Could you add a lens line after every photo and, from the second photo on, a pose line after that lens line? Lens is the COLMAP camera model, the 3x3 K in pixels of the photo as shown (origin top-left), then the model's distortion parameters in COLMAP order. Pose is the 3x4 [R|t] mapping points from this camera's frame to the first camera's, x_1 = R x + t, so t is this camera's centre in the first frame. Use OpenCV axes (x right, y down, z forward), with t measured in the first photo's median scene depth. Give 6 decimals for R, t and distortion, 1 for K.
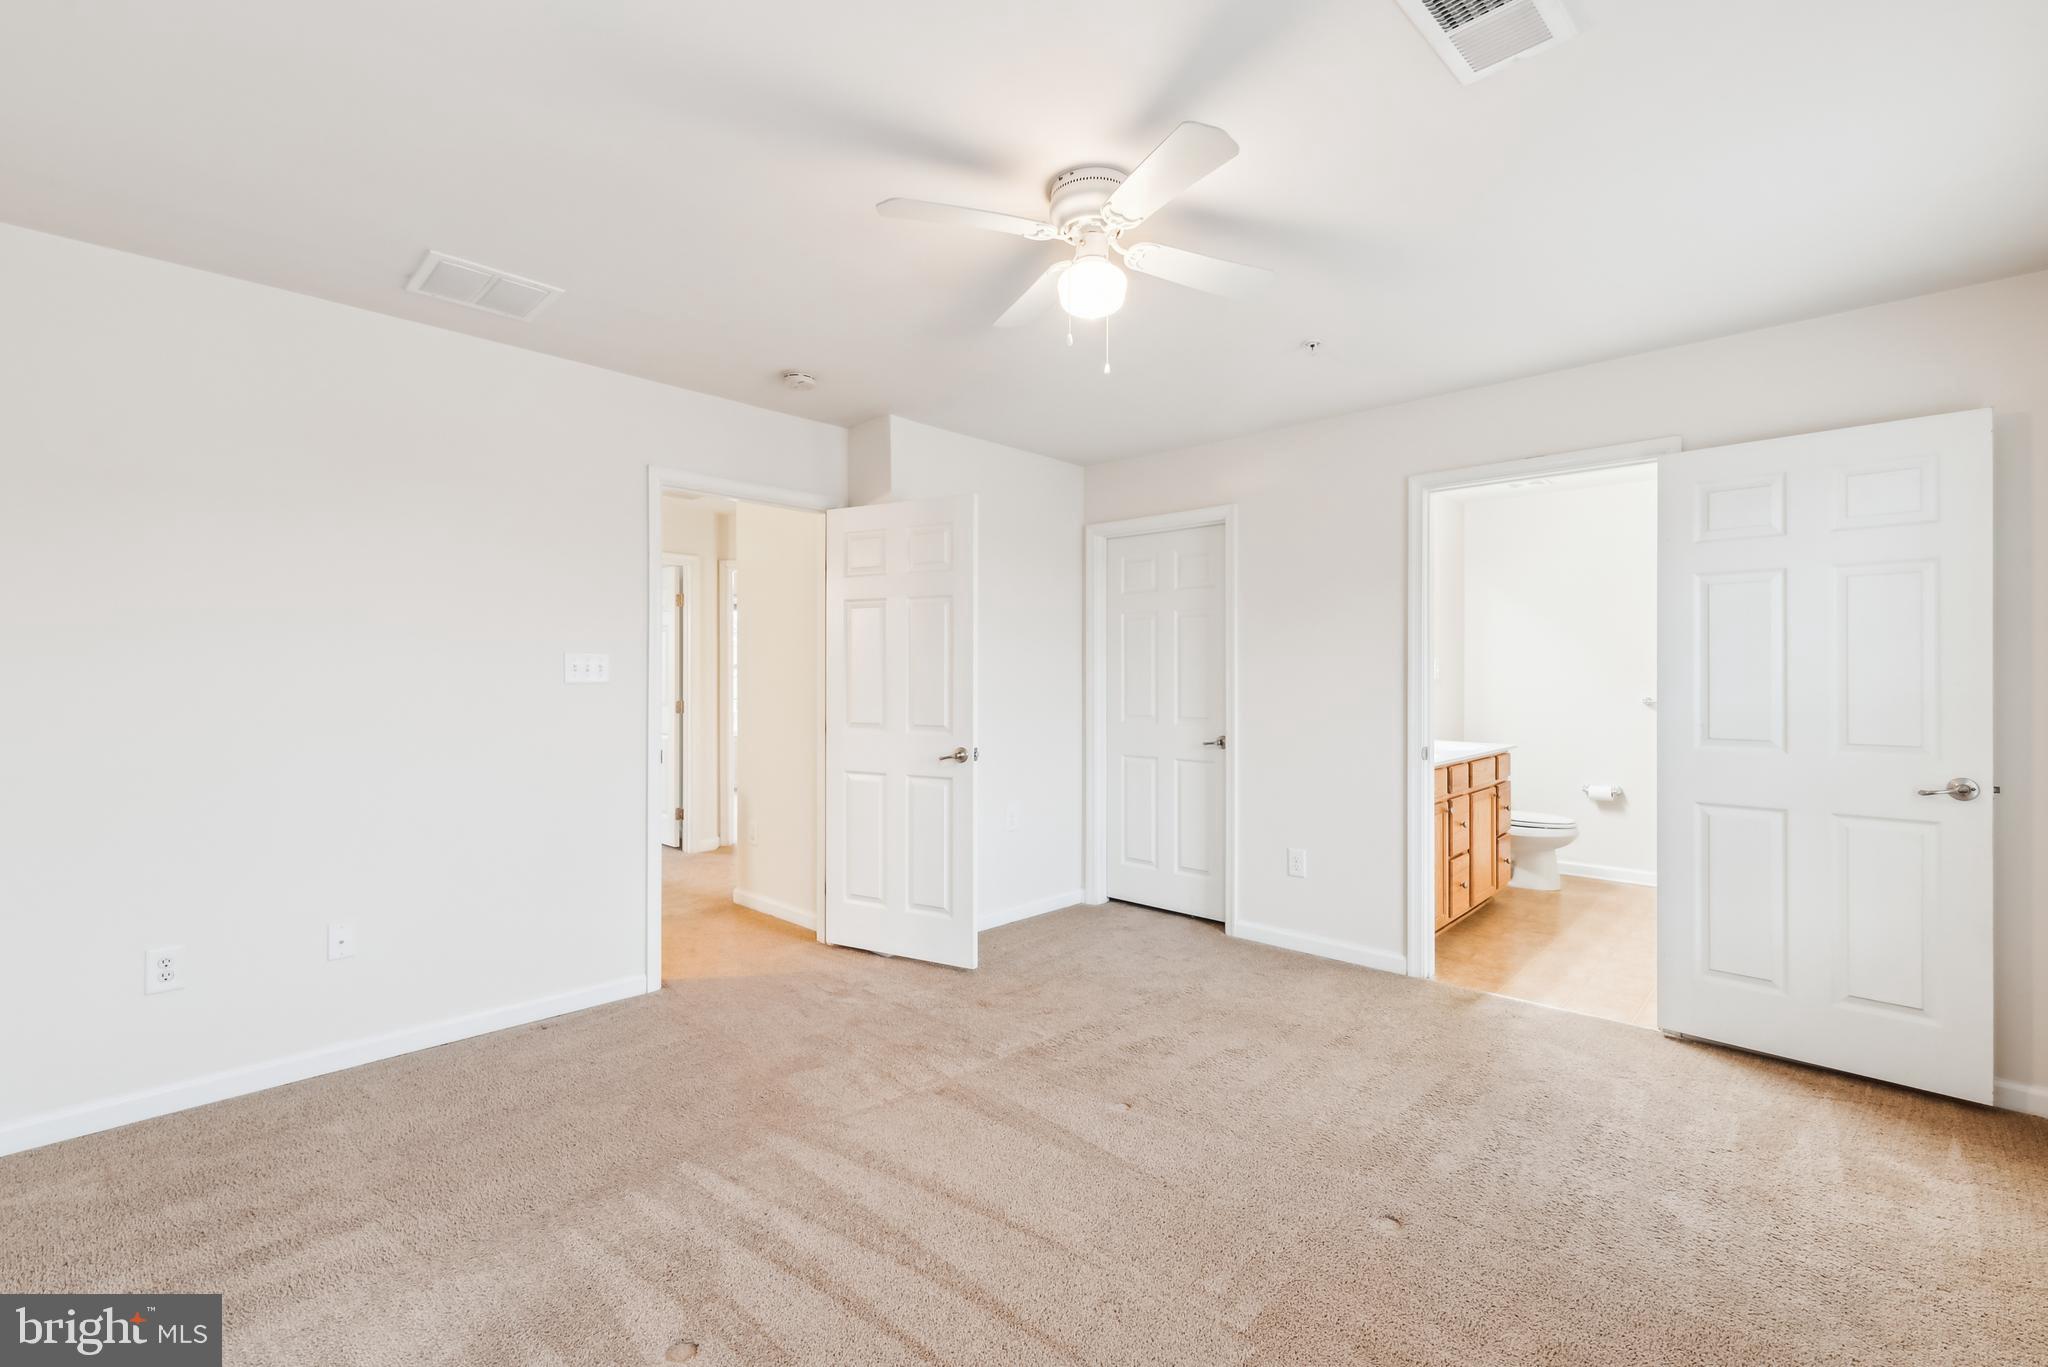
lens RADIAL K [[900.1, 0, 1040.3], [0, 900.1, 675.6], [0, 0, 1]] dist [0.000812, 0.000050]
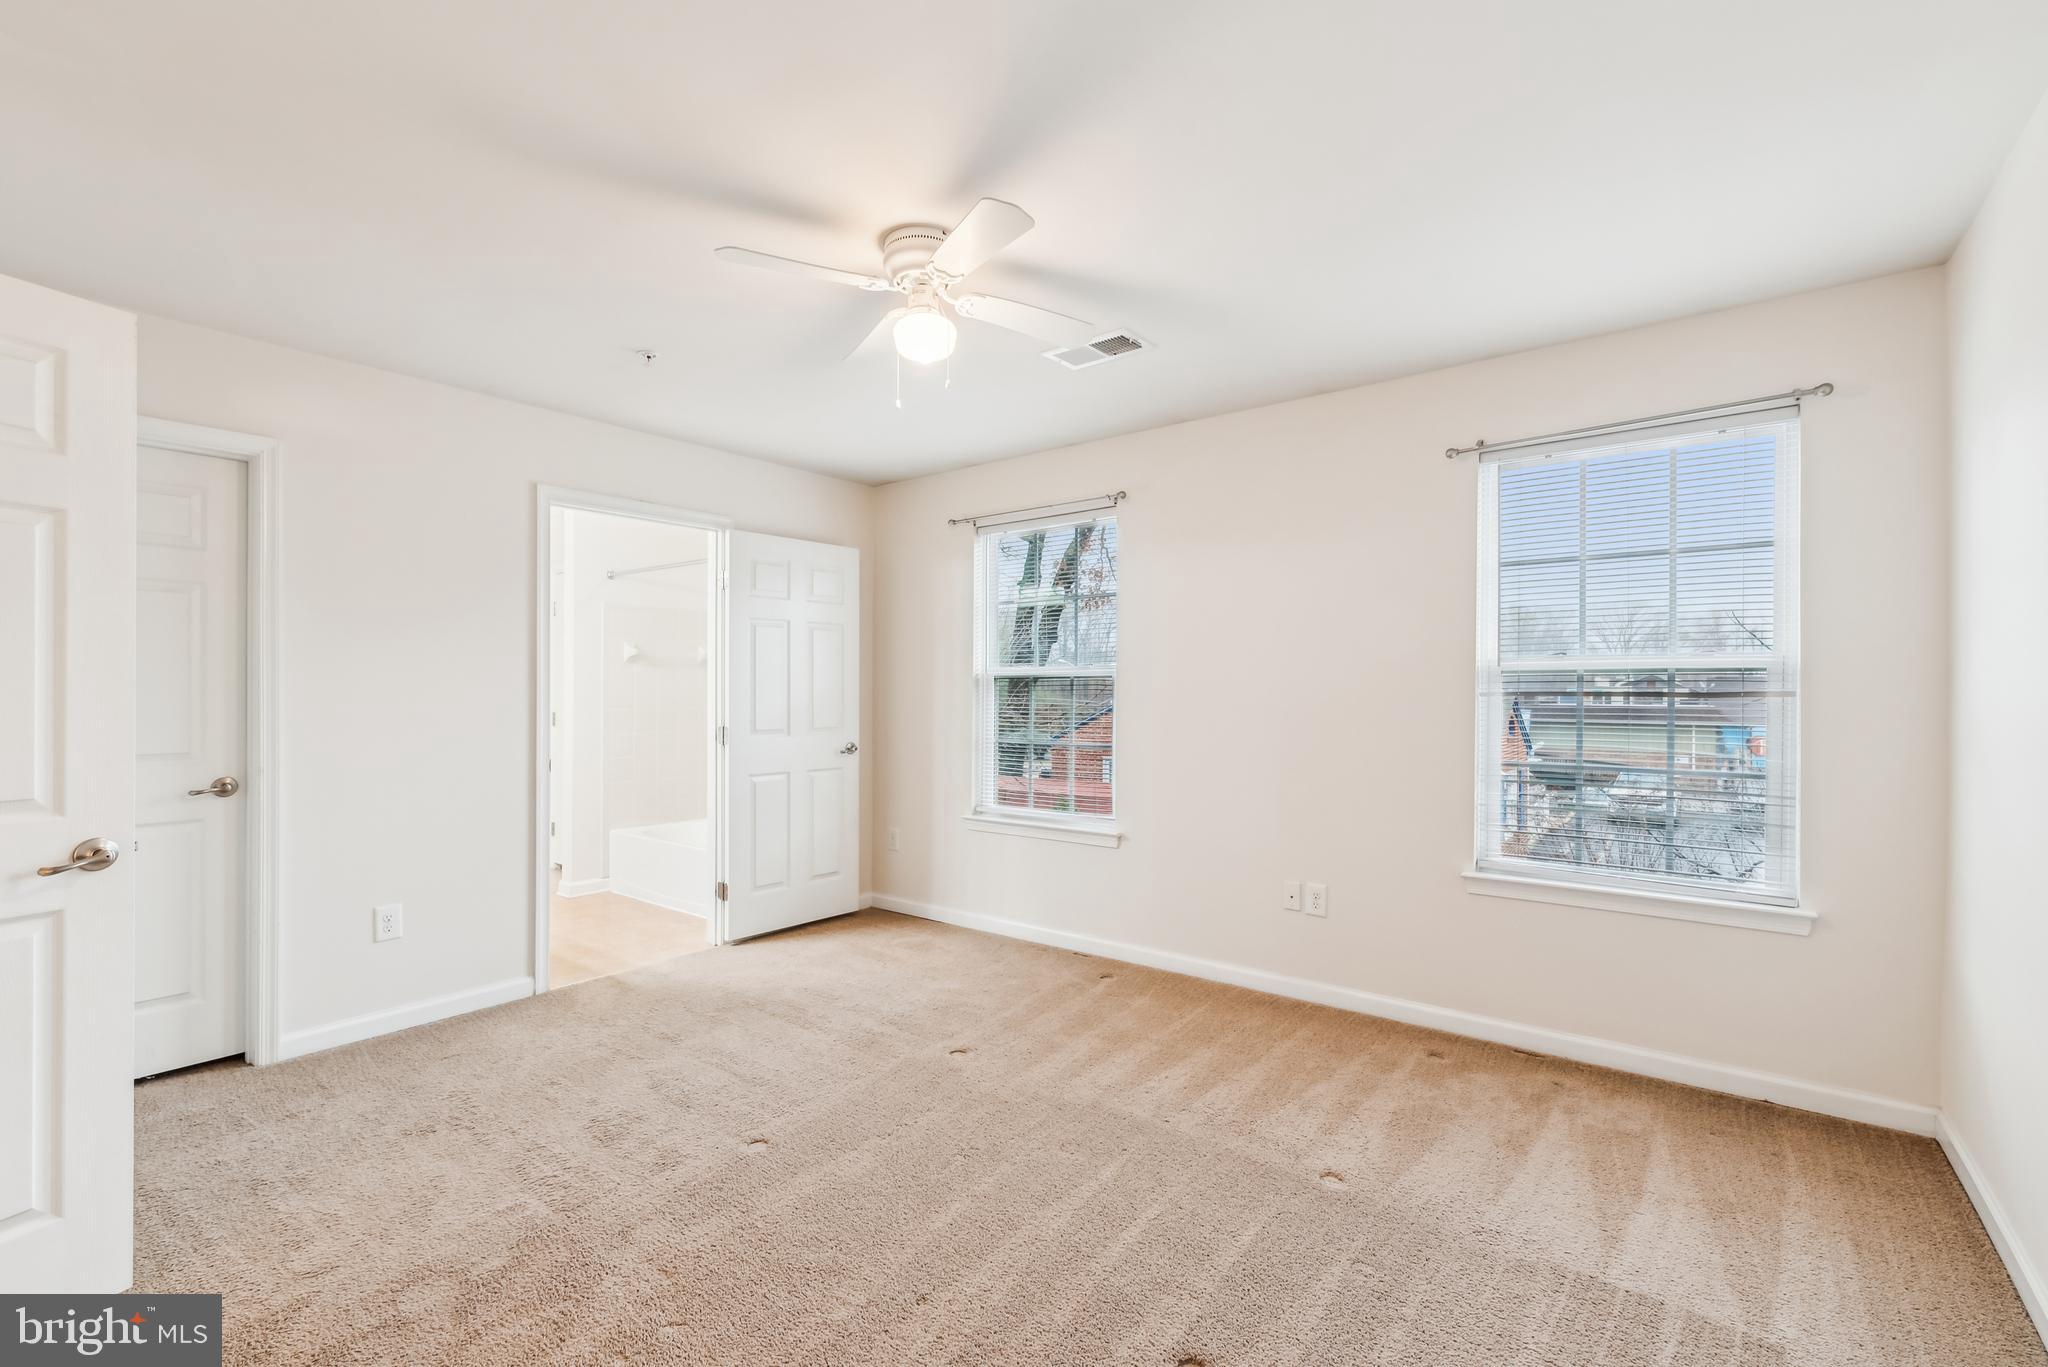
lens RADIAL K [[900.1, 0, 1030.7], [0, 900.1, 685.7], [0, 0, 1]] dist [0.000812, 0.000050]
pose [[-0.101277, -0.001352, 0.994857, -0.730604], [-0.006731, 0.999977, 0.000674, -0.006908], [-0.994835, -0.006628, -0.101284, 0.670428]]
